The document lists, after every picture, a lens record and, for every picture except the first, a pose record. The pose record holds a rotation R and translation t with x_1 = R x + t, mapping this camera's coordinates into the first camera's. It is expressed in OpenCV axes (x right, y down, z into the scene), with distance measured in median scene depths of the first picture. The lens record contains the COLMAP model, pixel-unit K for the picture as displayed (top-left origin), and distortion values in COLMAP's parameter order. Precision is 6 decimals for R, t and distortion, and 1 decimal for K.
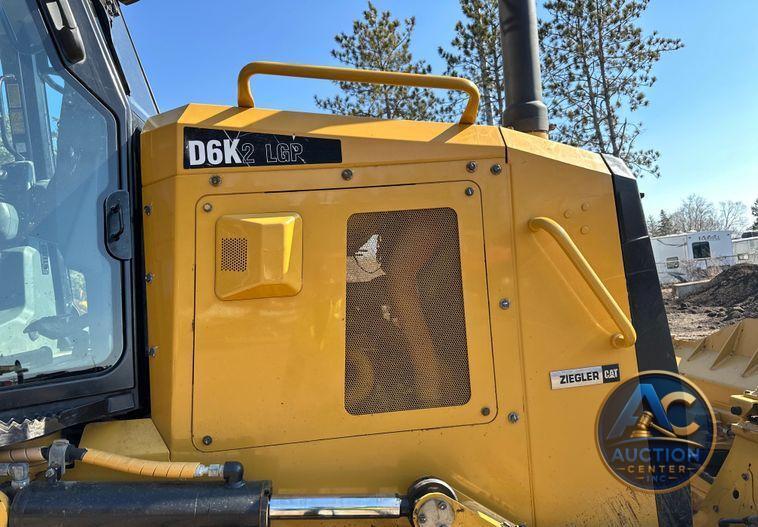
lens RADIAL K [[538.6, 0, 380.6], [0, 538.6, 274.1], [0, 0, 1]] dist [0.042672, -0.046039]
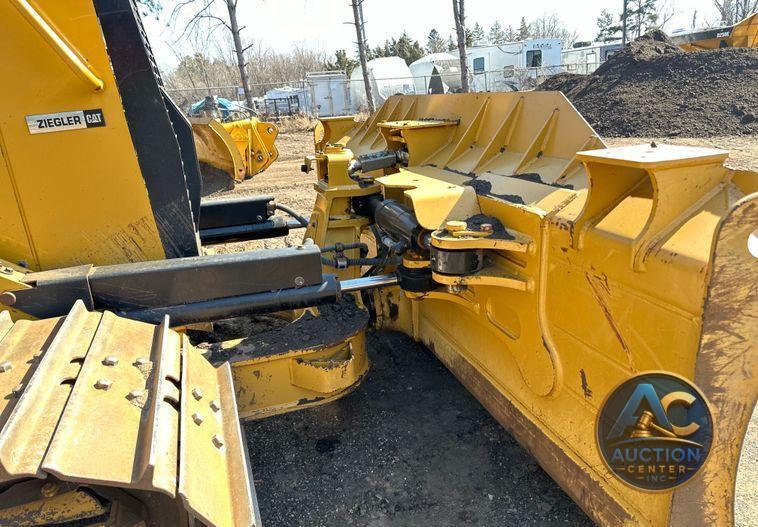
lens RADIAL K [[538.6, 0, 380.6], [0, 538.6, 274.1], [0, 0, 1]] dist [0.042672, -0.046039]
pose [[0.968788, -0.070787, 0.237569, 0.700008], [-0.012022, 0.943818, 0.330247, 0.117634], [-0.247599, -0.322796, 0.913508, -0.179649]]
